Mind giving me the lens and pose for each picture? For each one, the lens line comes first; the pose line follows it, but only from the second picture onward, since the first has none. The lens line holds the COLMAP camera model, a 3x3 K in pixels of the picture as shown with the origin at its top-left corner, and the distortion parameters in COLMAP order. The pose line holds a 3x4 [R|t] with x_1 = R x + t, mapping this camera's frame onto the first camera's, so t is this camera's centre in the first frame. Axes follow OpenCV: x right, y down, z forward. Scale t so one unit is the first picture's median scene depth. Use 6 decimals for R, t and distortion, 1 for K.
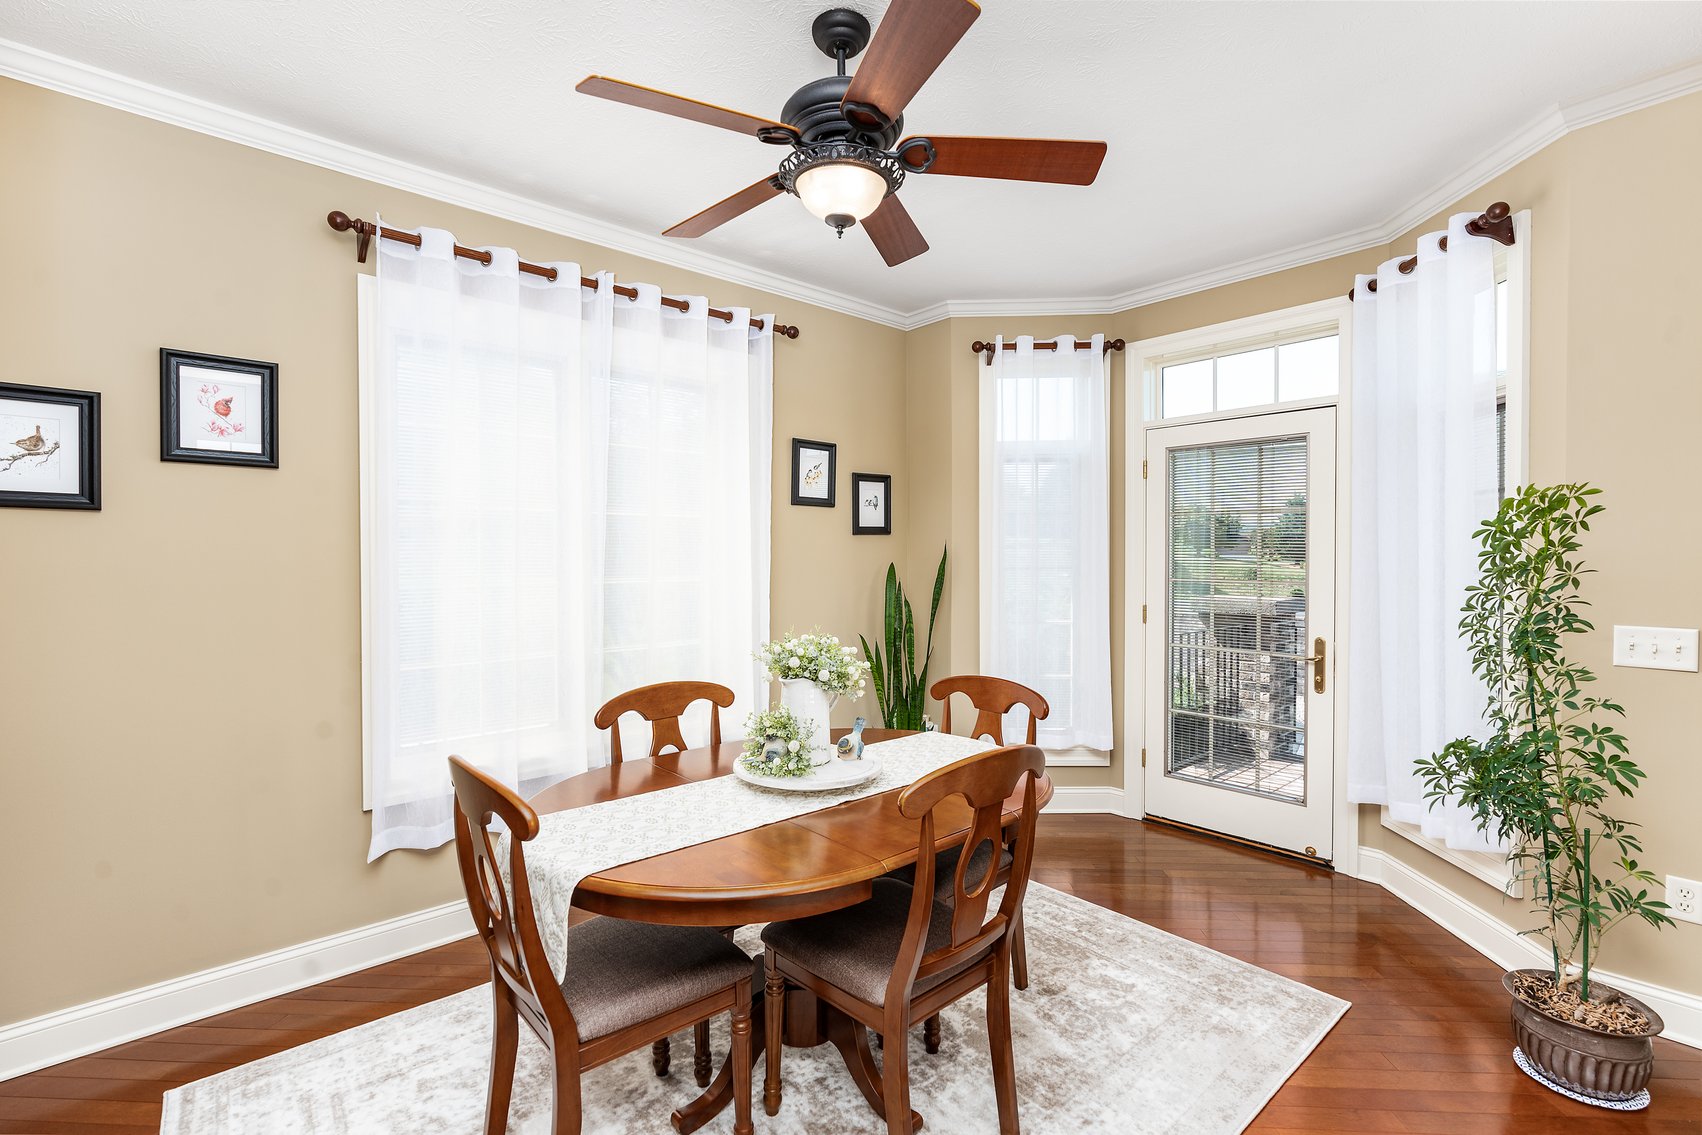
lens RADIAL K [[773.7, 0, 852.3], [0, 773.7, 569.3], [0, 0, 1]] dist [-0.000988, -0.000047]
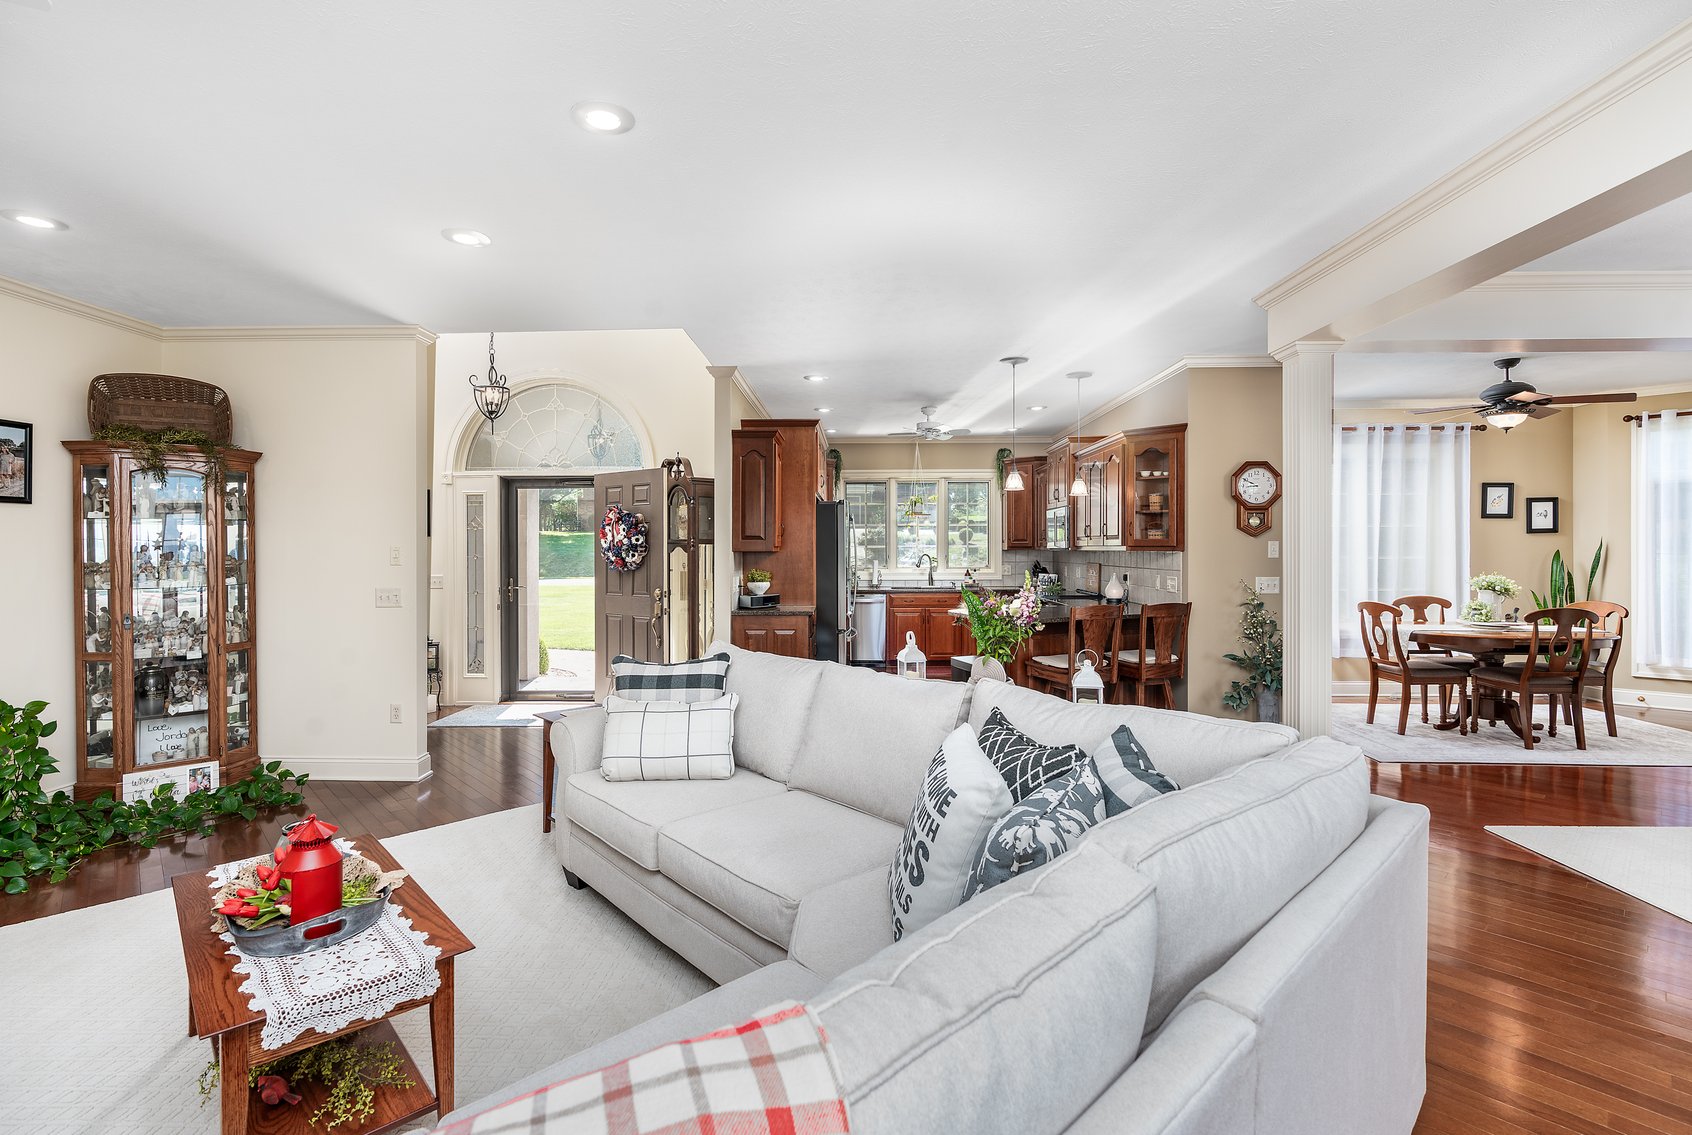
lens RADIAL K [[769.2, 0, 855.4], [0, 769.2, 566.1], [0, 0, 1]] dist [-0.000988, -0.000047]
pose [[0.729101, 0.008987, -0.684348, 0.086662], [-0.004269, 0.999954, 0.008584, 0.020090], [0.684393, -0.003337, 0.729105, -1.332007]]
